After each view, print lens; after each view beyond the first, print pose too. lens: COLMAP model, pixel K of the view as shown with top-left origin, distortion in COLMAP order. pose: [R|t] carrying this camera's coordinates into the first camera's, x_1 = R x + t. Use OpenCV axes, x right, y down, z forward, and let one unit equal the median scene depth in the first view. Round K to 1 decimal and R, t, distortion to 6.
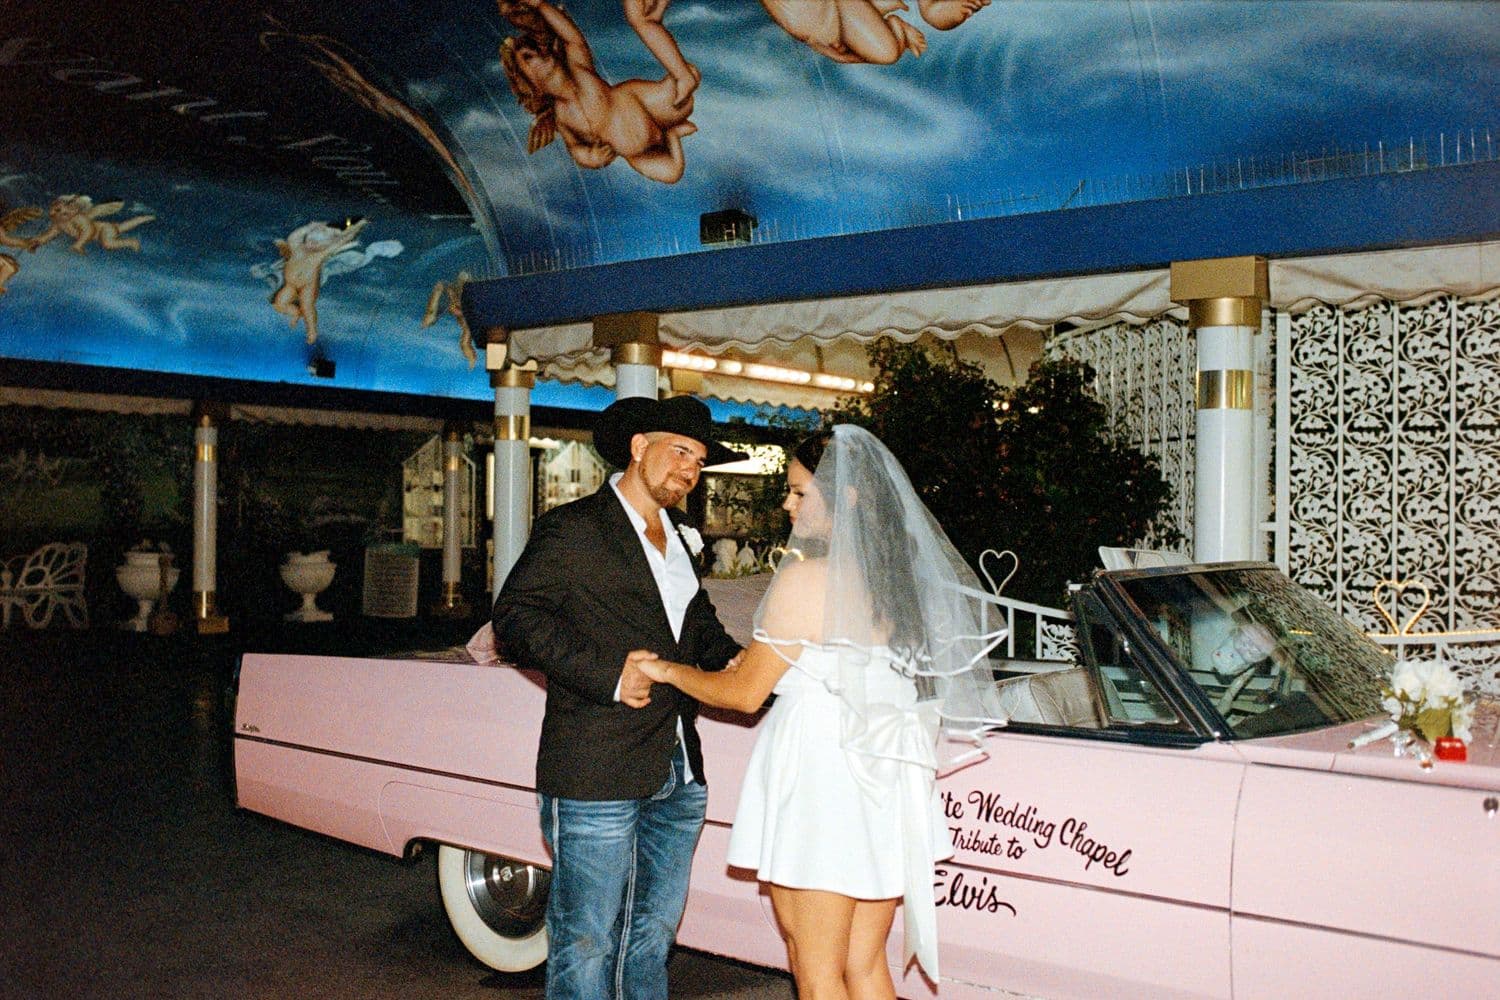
lens RADIAL K [[1420.8, 0, 747.5], [0, 1420.8, 501.9], [0, 0, 1]] dist [-0.039682, 0.000000]
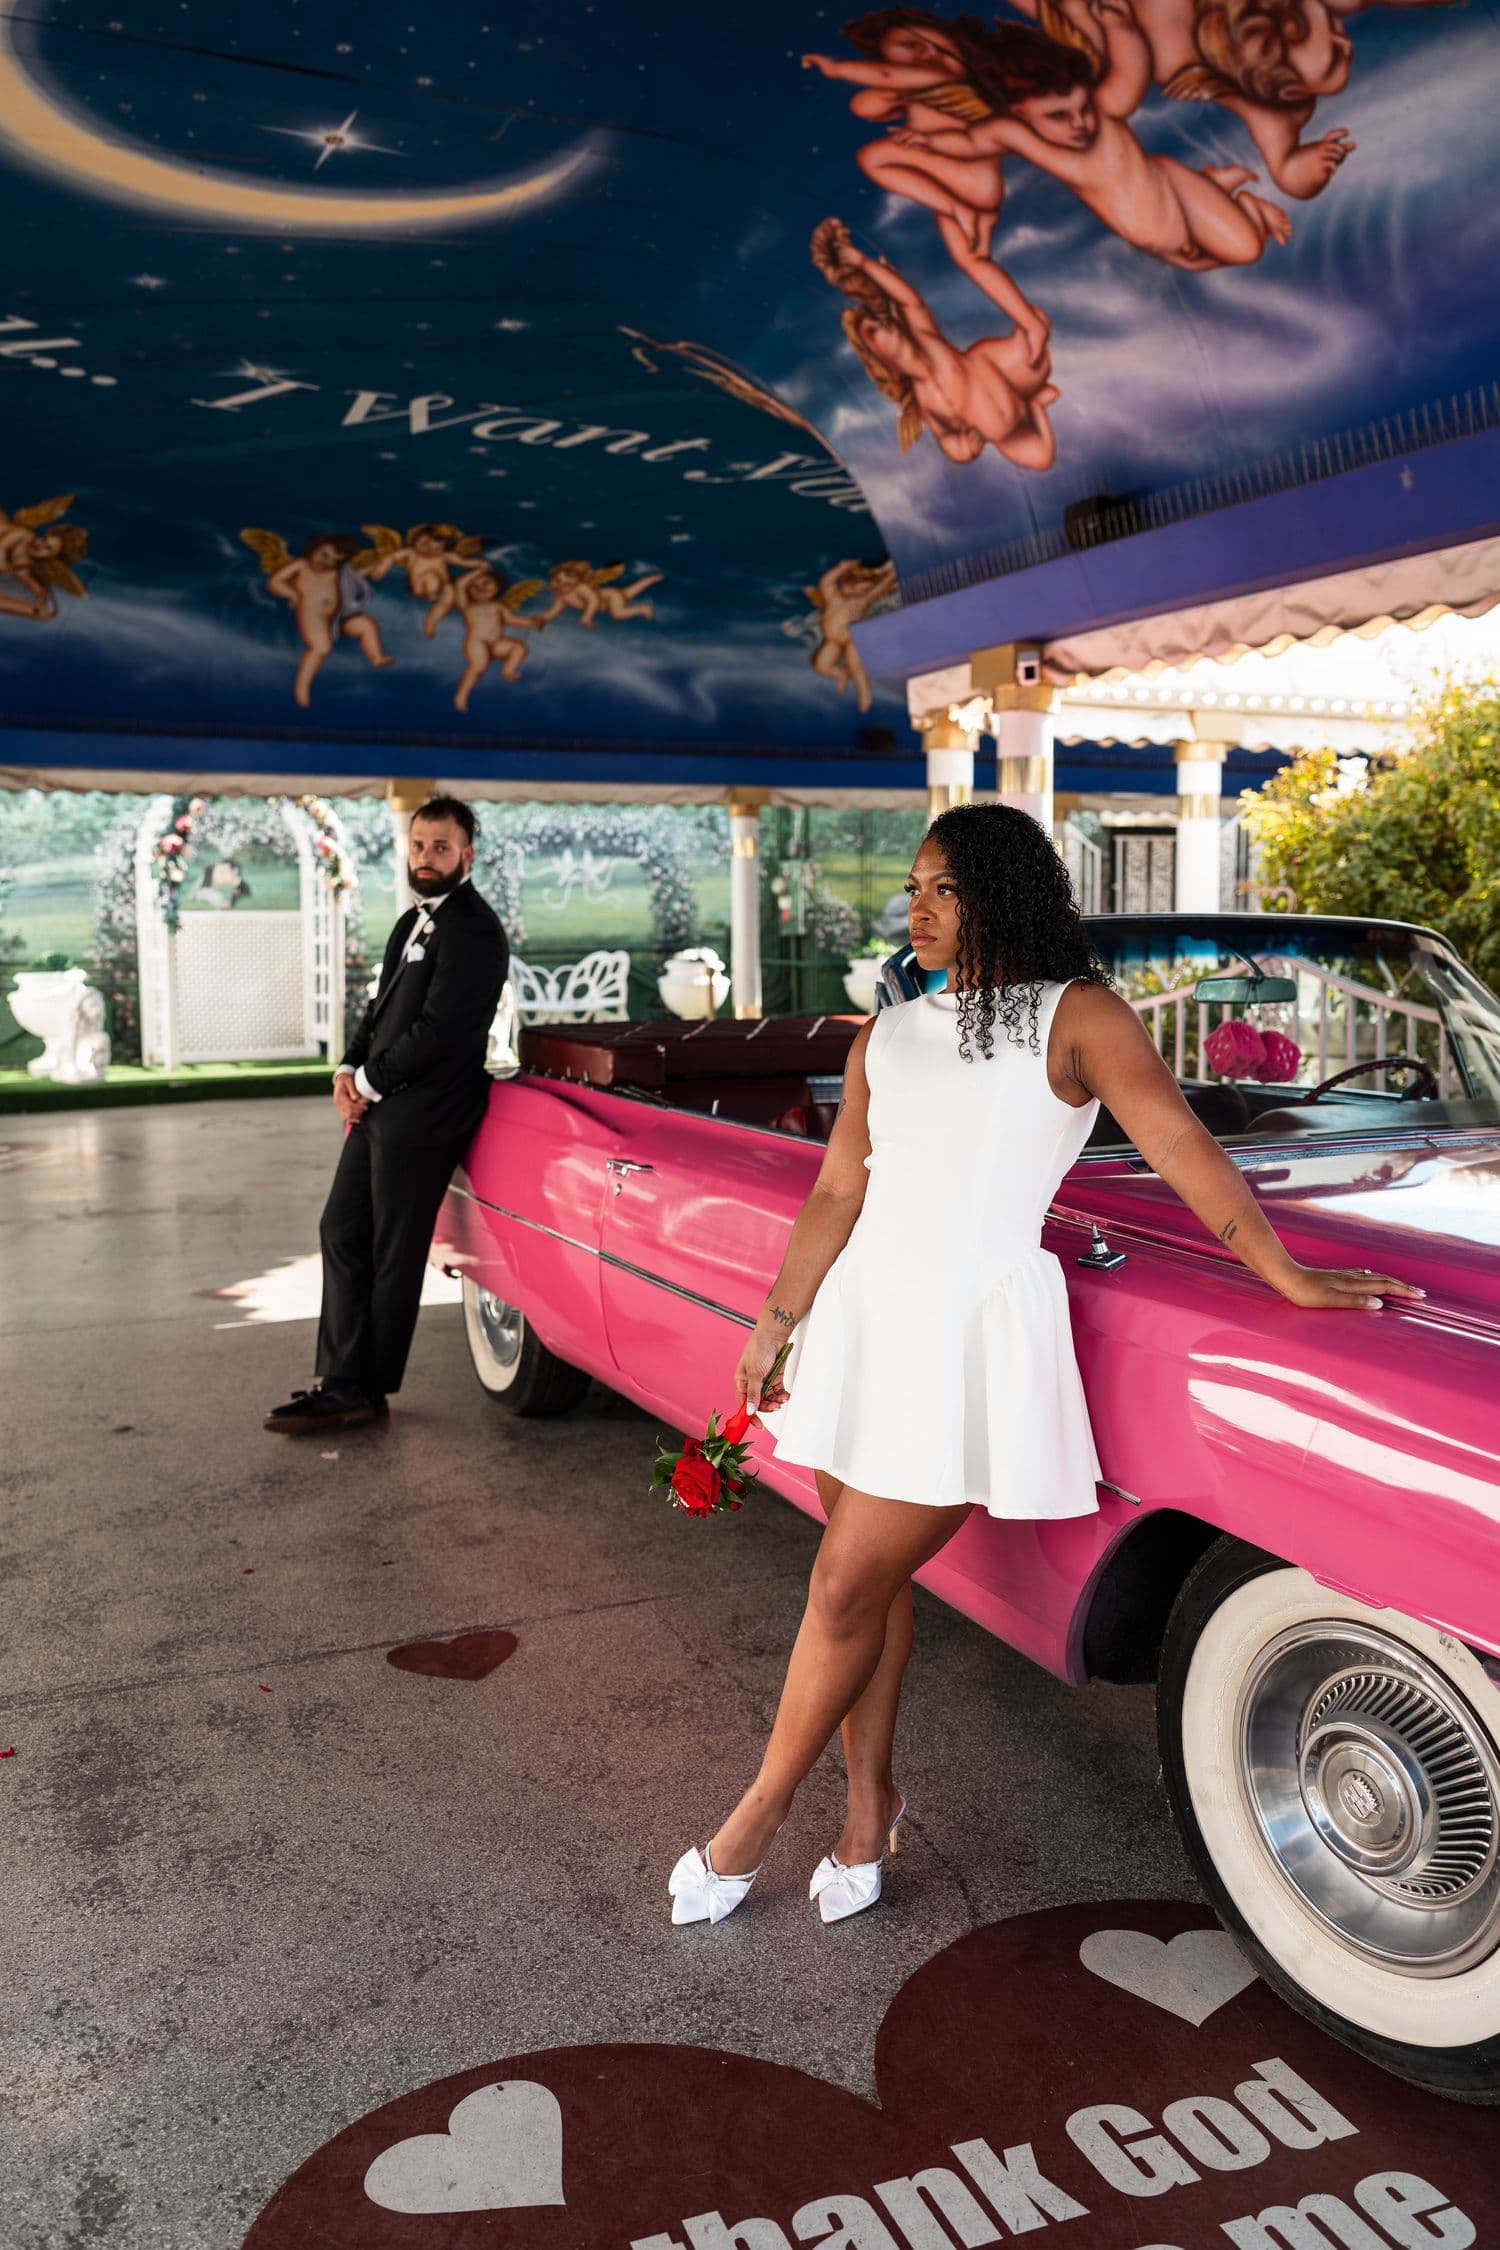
lens RADIAL K [[1800.0, 0, 747.7], [0, 1800.0, 1126.2], [0, 0, 1]] dist [-0.023402, 0.010986]
pose [[0.875650, 0.036528, -0.481562, 0.270292], [0.022231, 0.993030, 0.115749, 0.013074], [0.482434, -0.112061, 0.868735, 0.030210]]
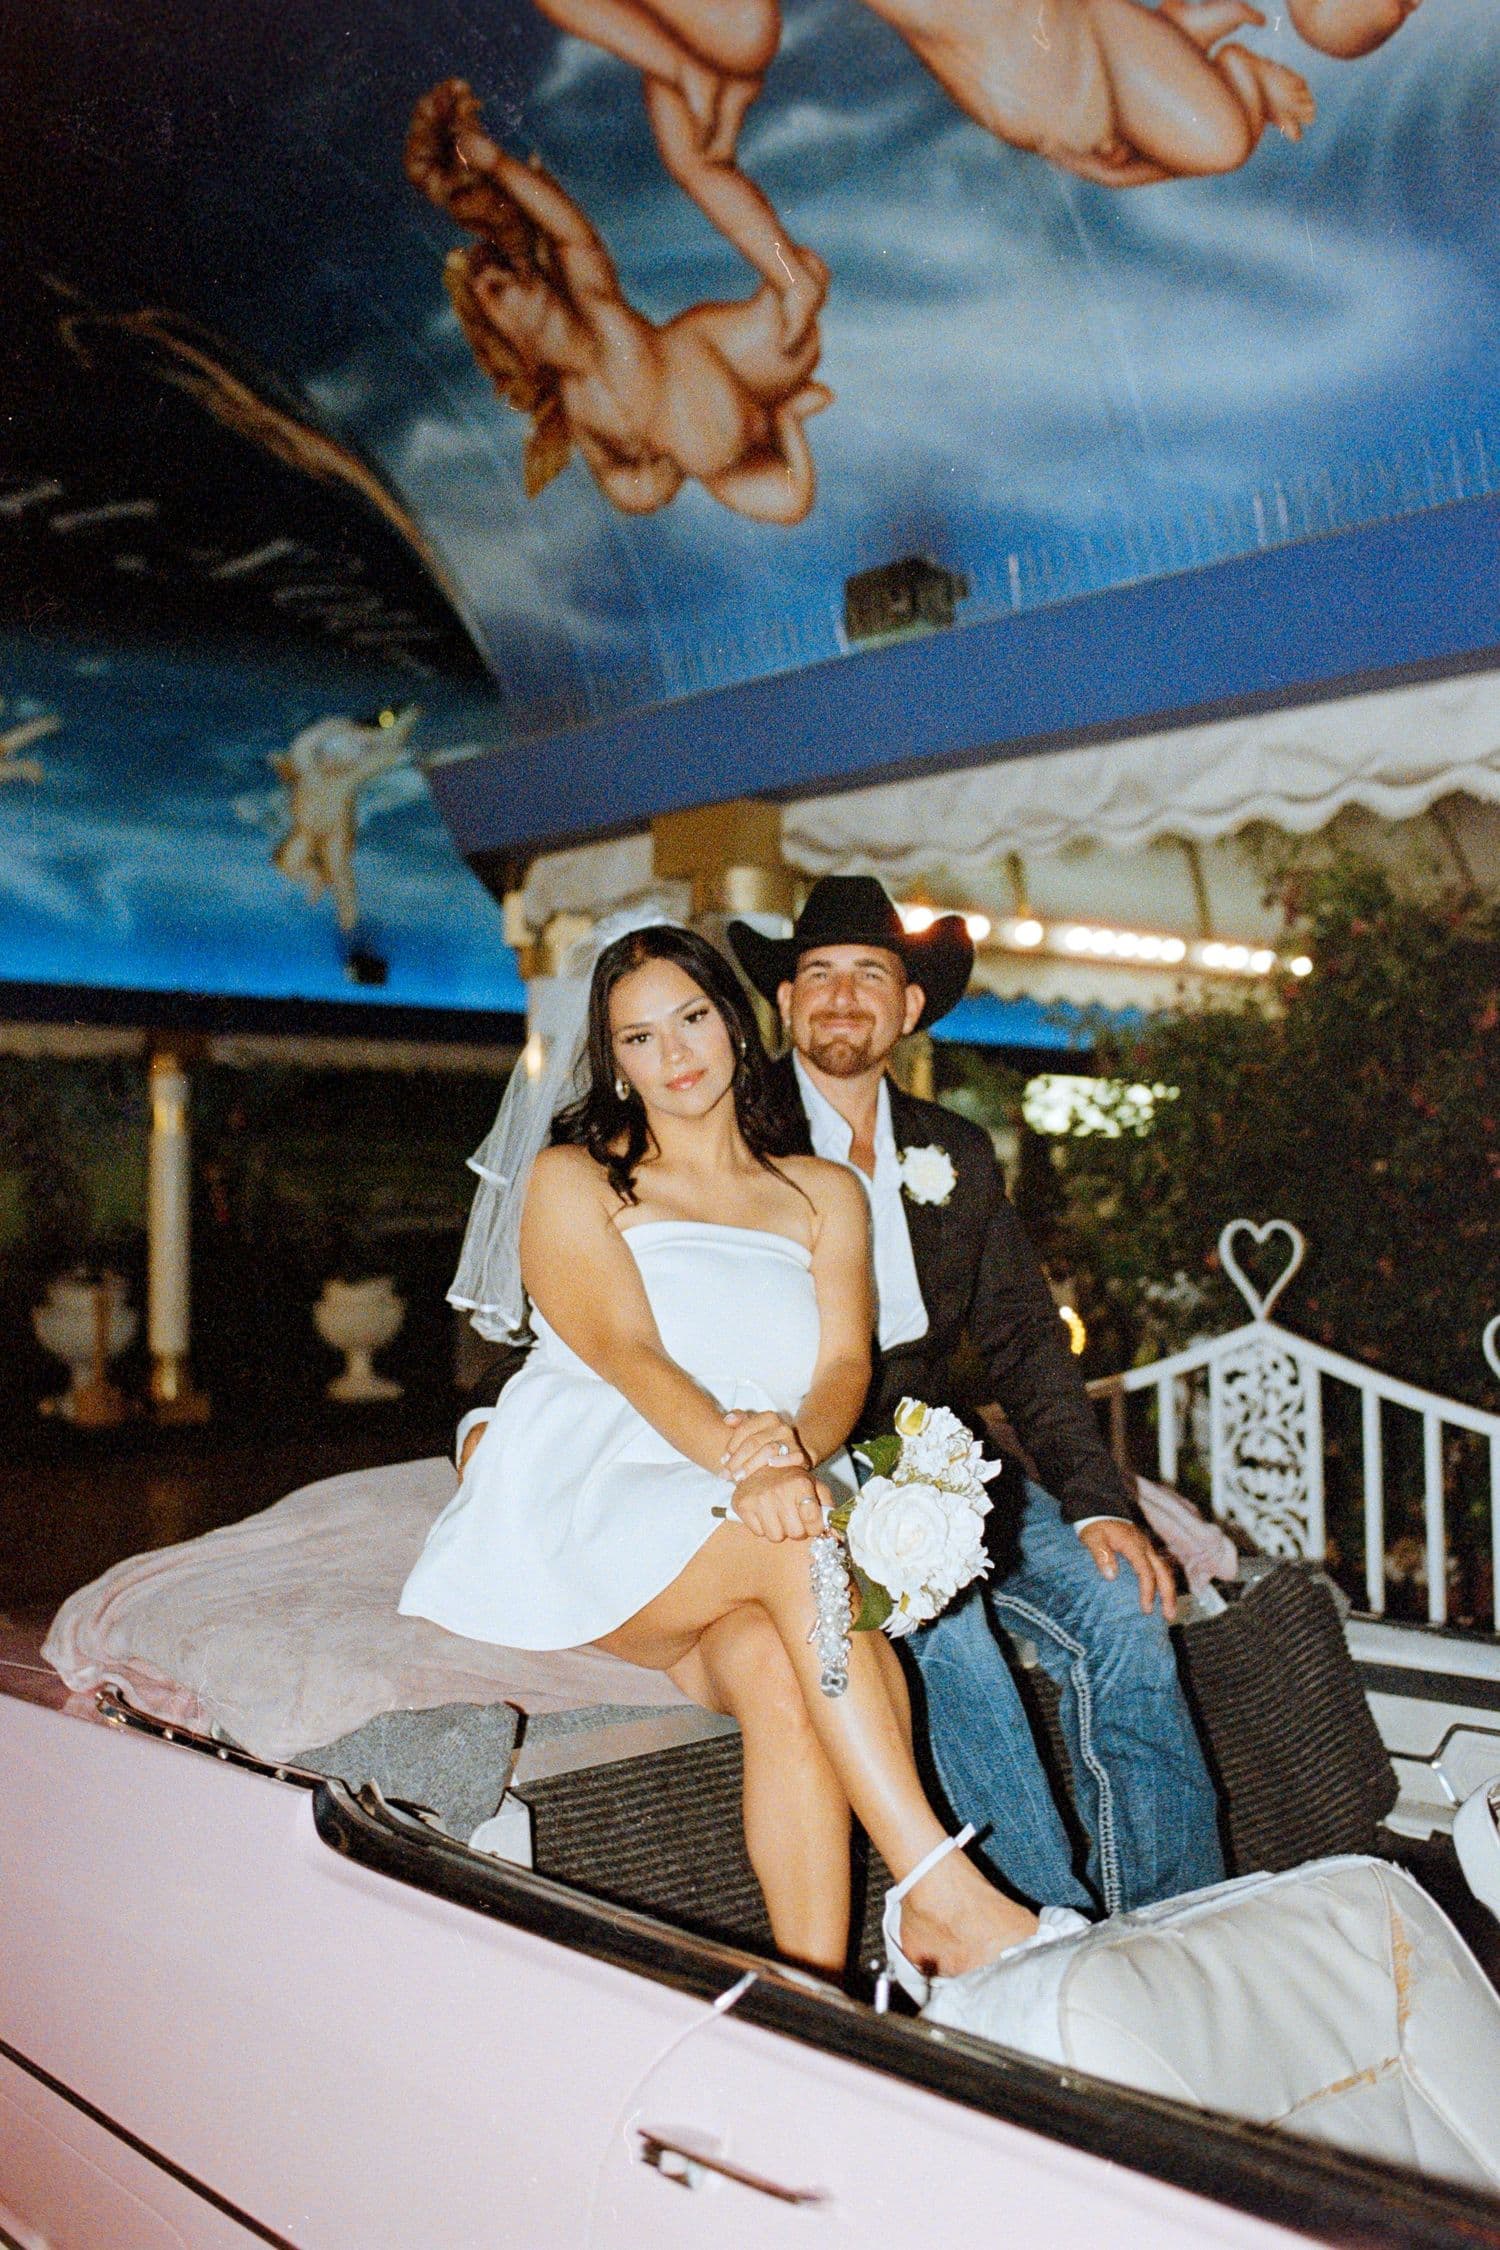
lens RADIAL K [[2131.2, 0, 764.5], [0, 2131.2, 1115.9], [0, 0, 1]] dist [-0.039682, 0.000000]
pose [[0.979796, -0.021980, -0.198790, 0.067997], [0.016170, 0.999395, -0.030805, -0.006710], [0.199346, 0.026968, 0.979558, 0.293883]]
